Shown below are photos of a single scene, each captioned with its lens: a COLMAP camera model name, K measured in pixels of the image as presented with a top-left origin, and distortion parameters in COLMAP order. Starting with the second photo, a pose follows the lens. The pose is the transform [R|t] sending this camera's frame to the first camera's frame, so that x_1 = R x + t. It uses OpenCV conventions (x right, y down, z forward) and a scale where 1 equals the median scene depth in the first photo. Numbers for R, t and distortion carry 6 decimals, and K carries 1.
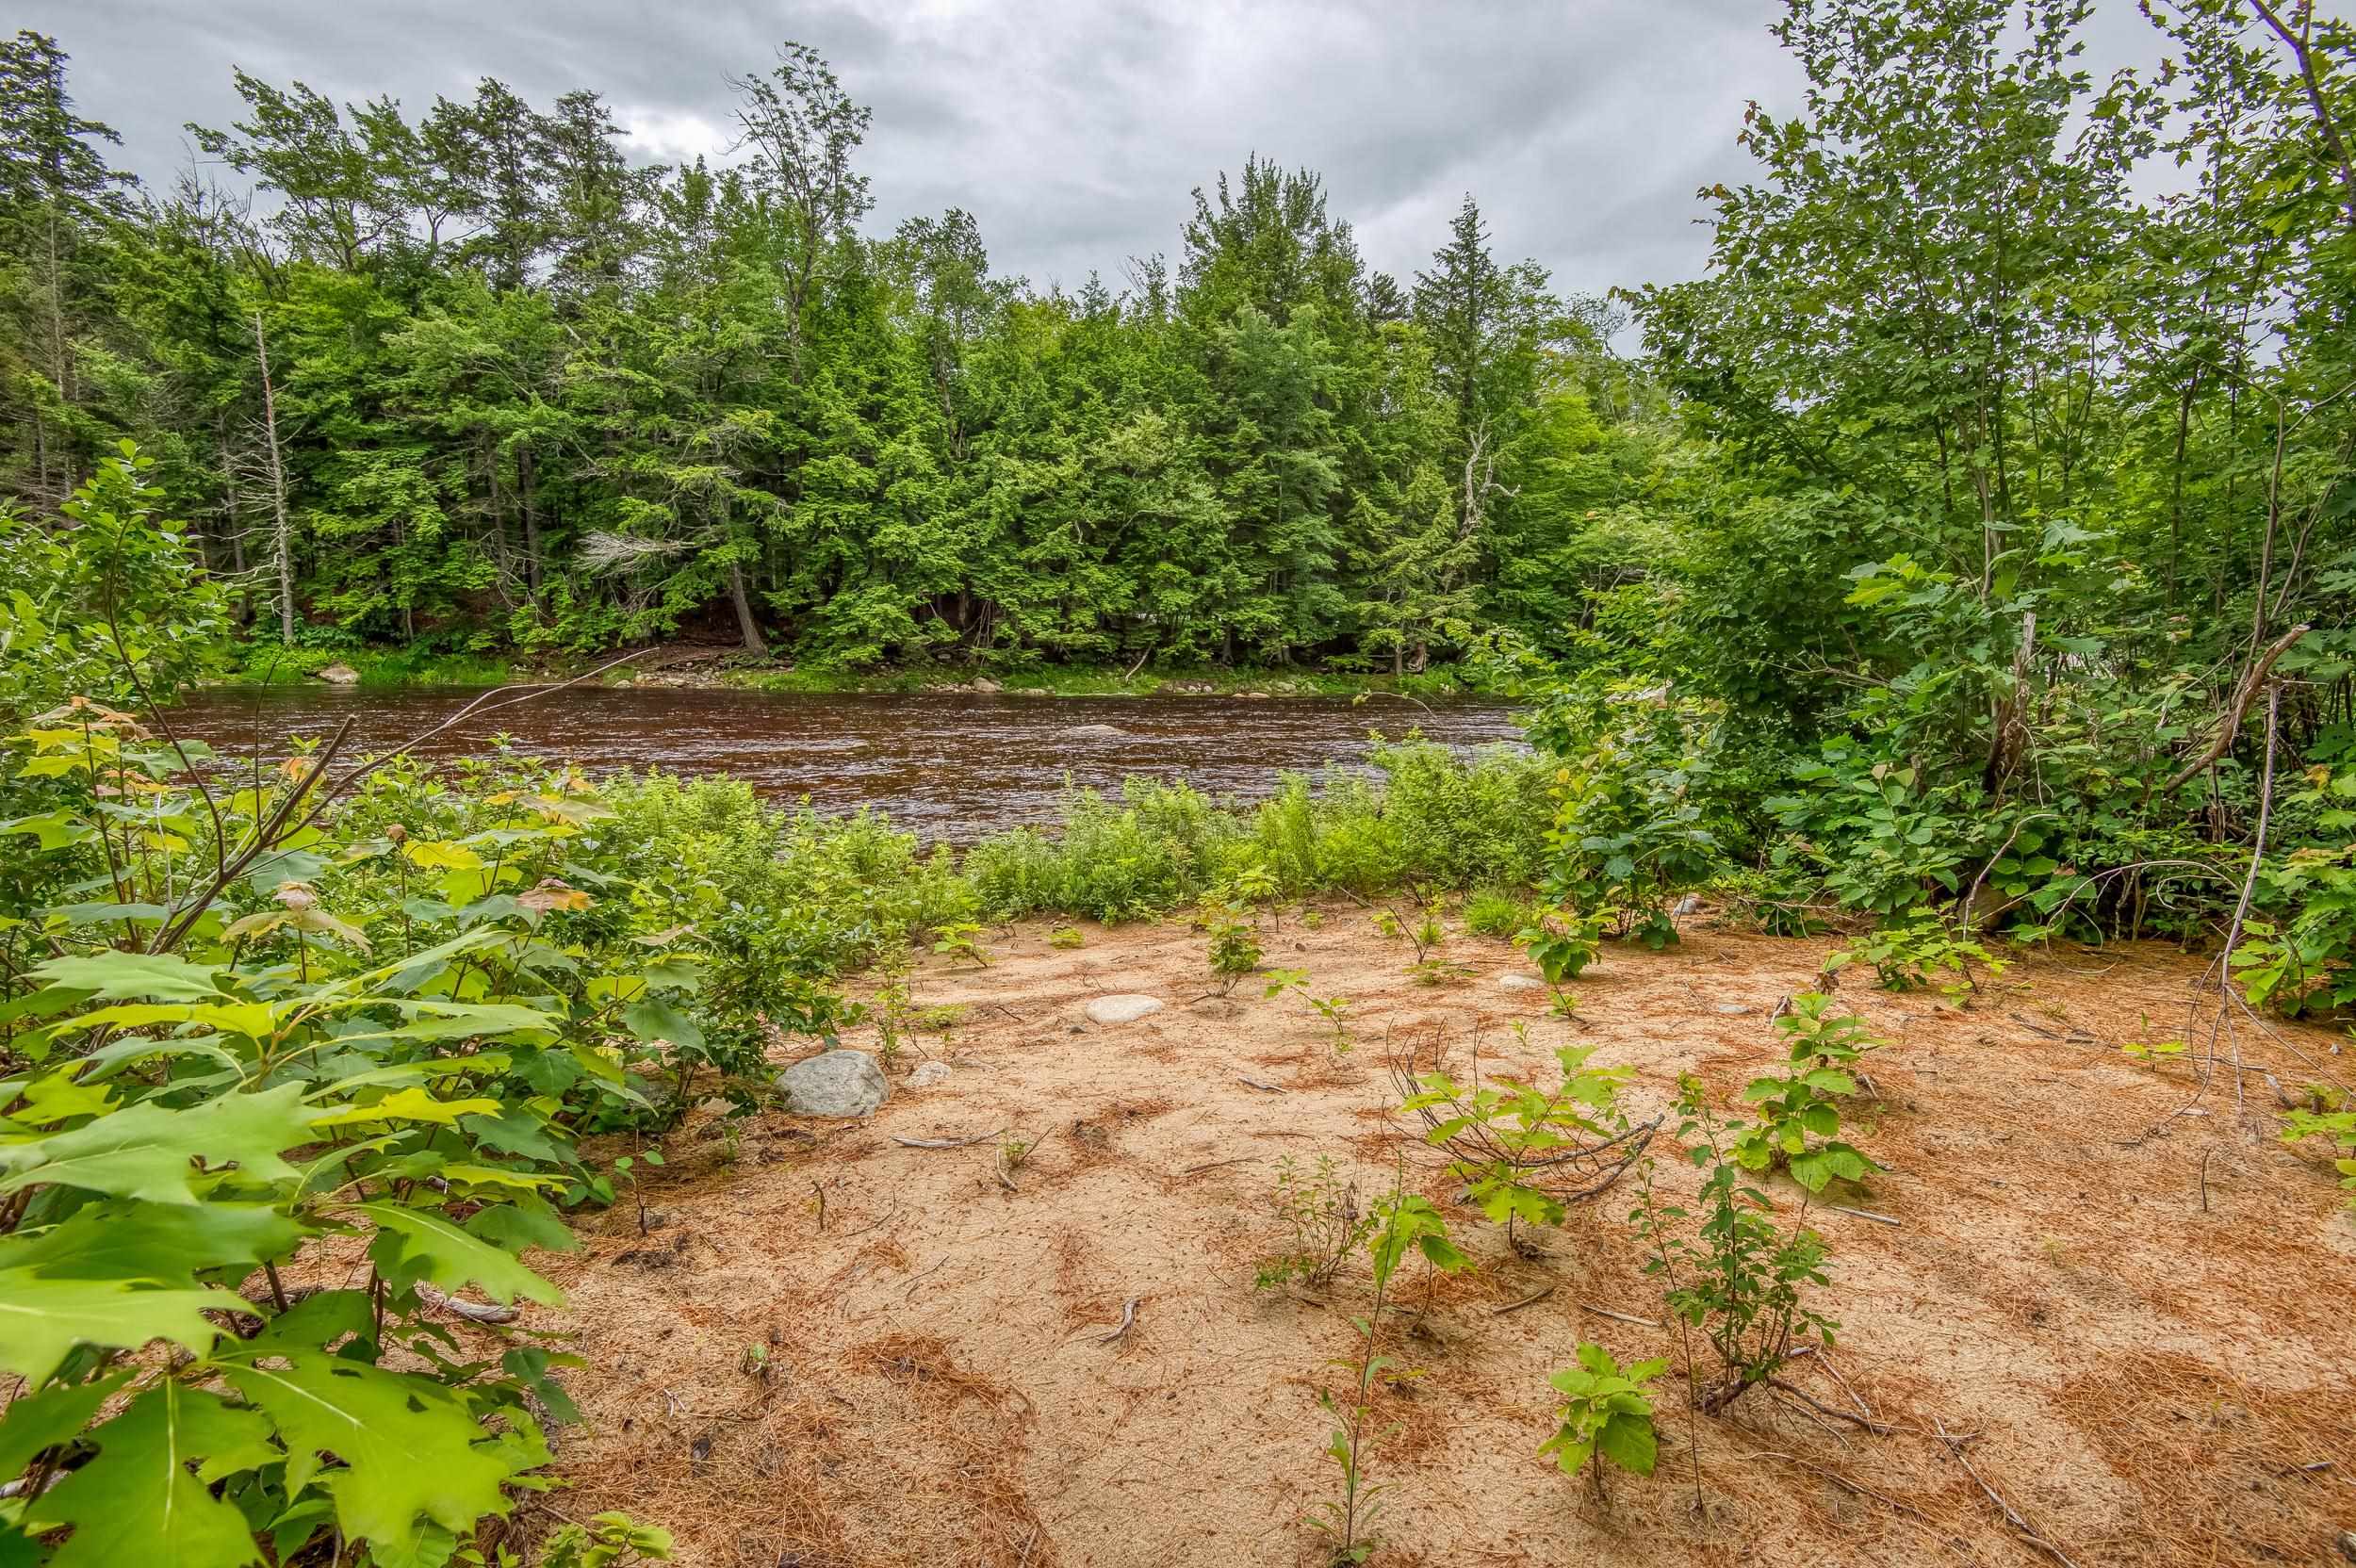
lens RADIAL K [[1193.4, 0, 1192.8], [0, 1193.4, 780.5], [0, 0, 1]] dist [-0.045635, -0.000531]
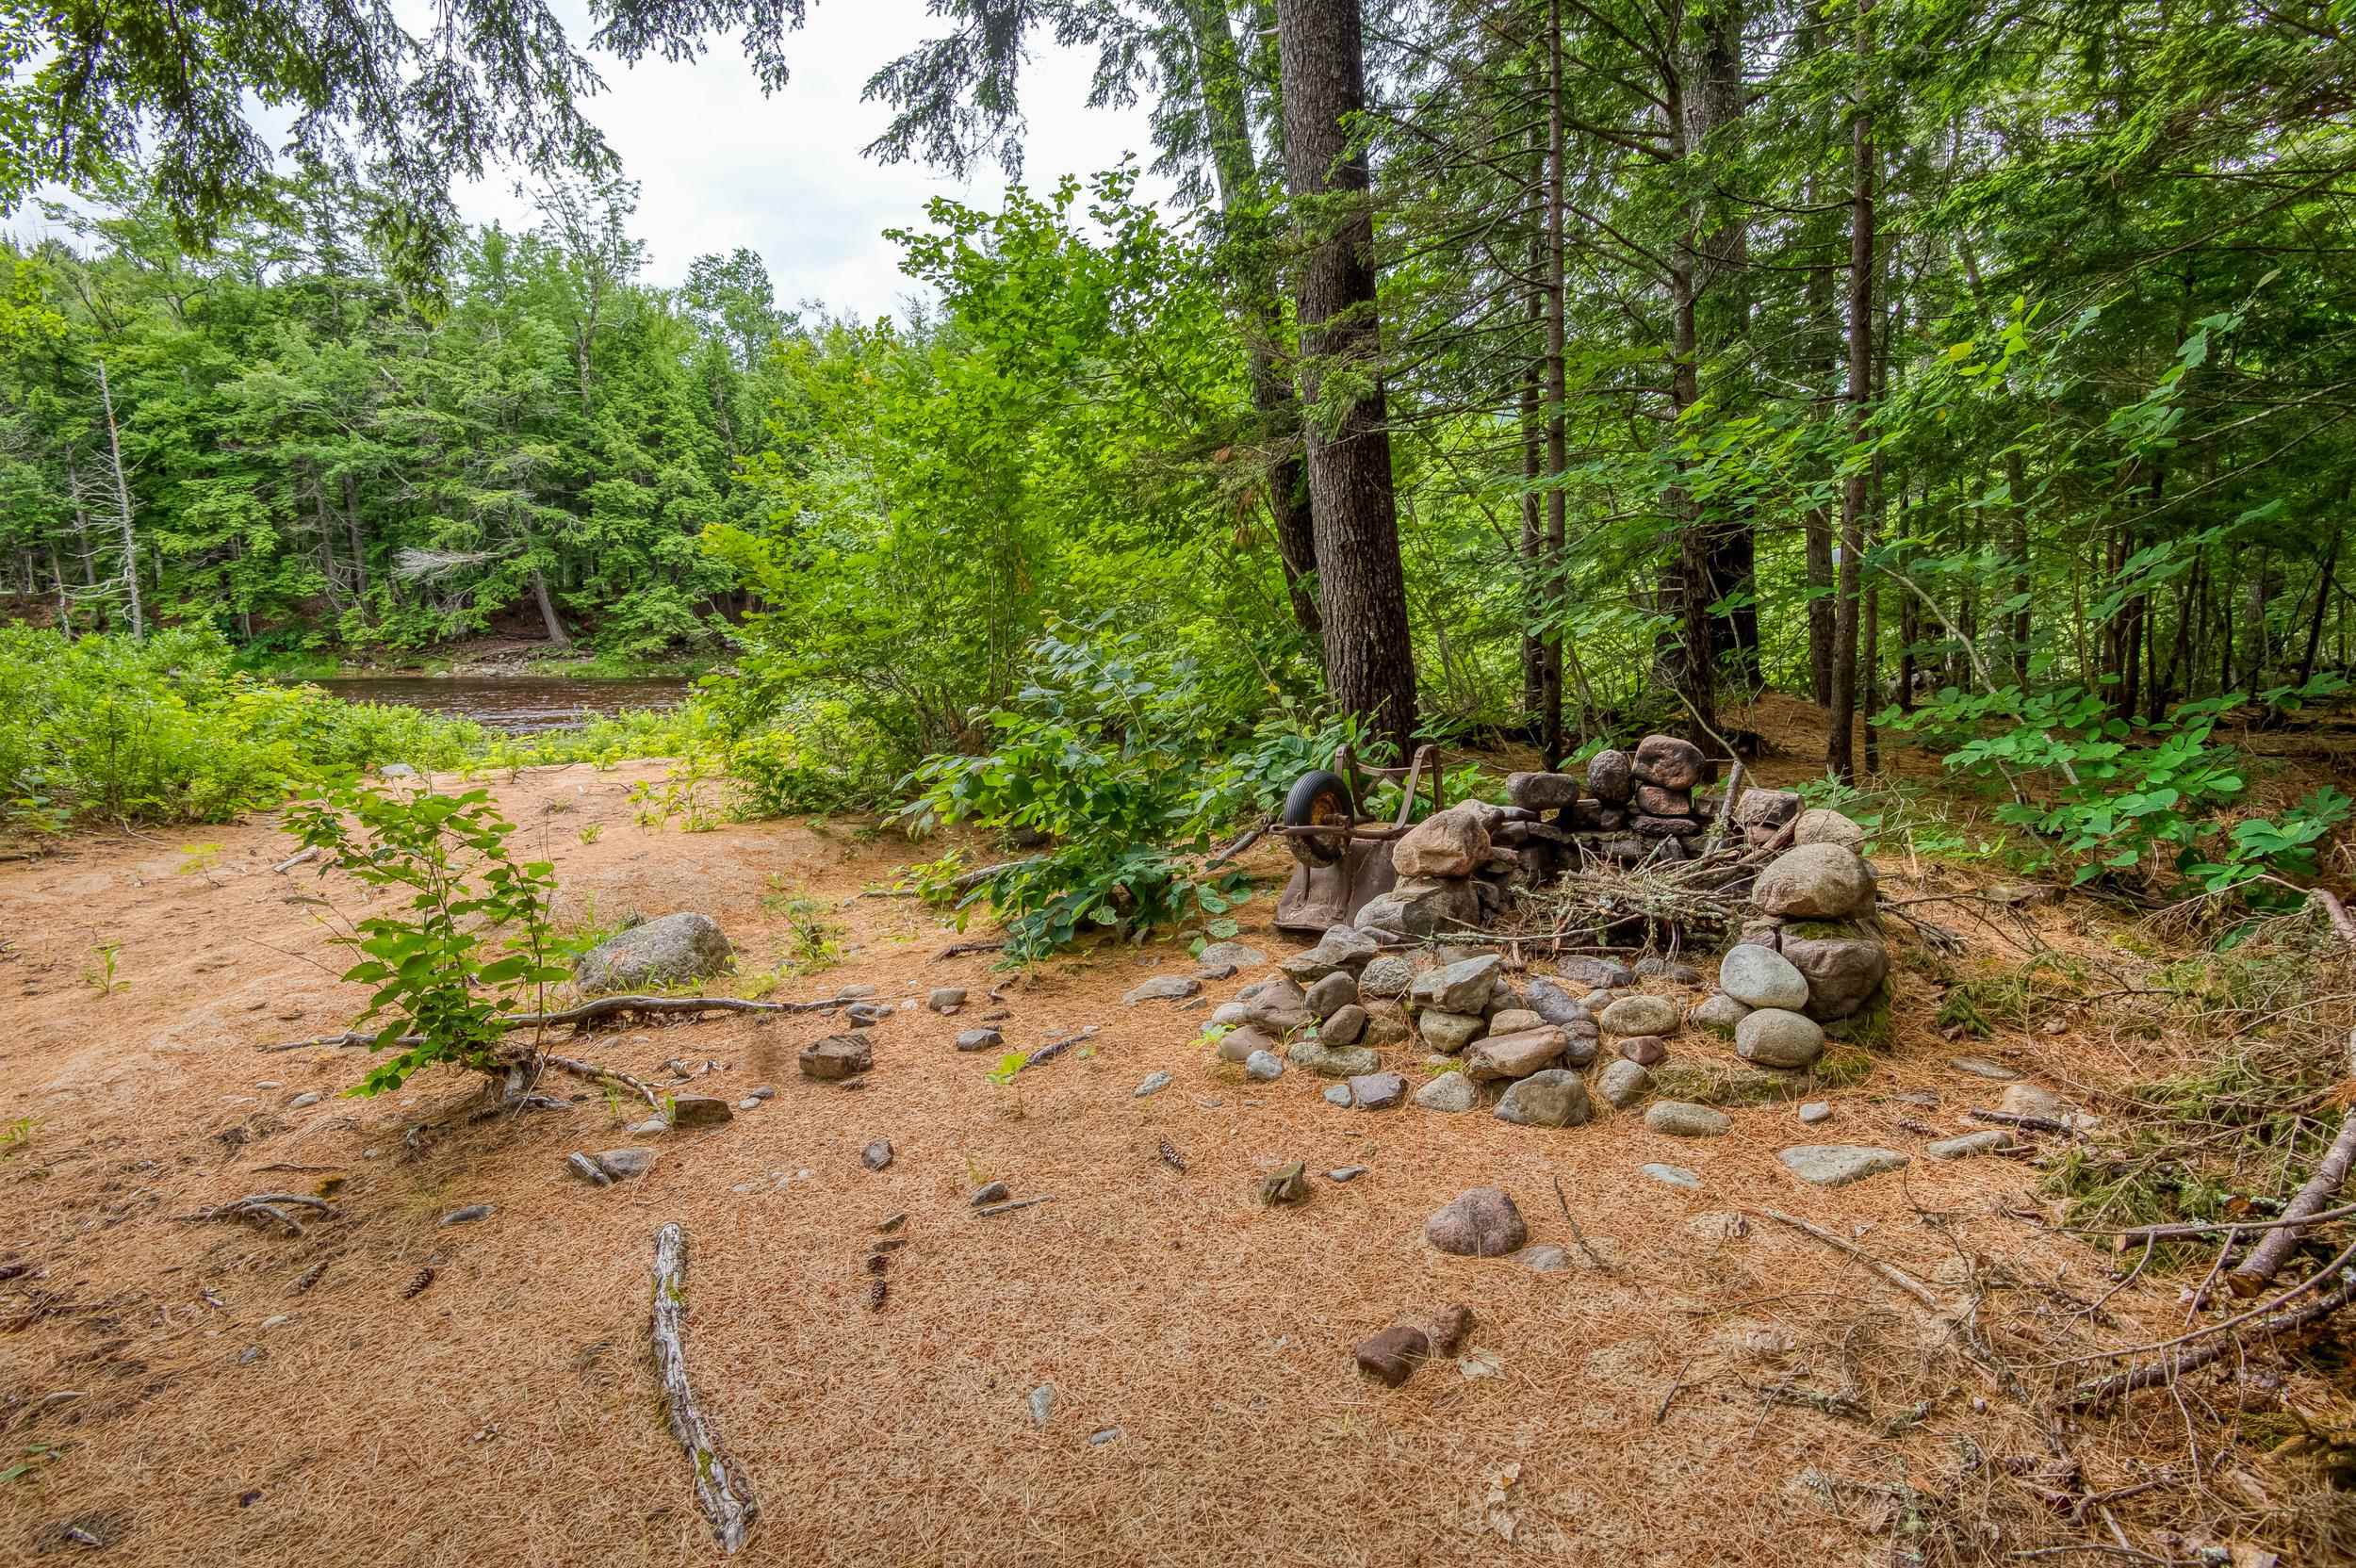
lens RADIAL K [[1193.4, 0, 1192.8], [0, 1193.4, 780.5], [0, 0, 1]] dist [-0.045635, -0.000531]
pose [[0.994703, -0.029275, 0.098529, 0.147820], [0.027916, 0.999496, 0.015141, 0.028045], [-0.098923, -0.012310, 0.995019, -0.241352]]
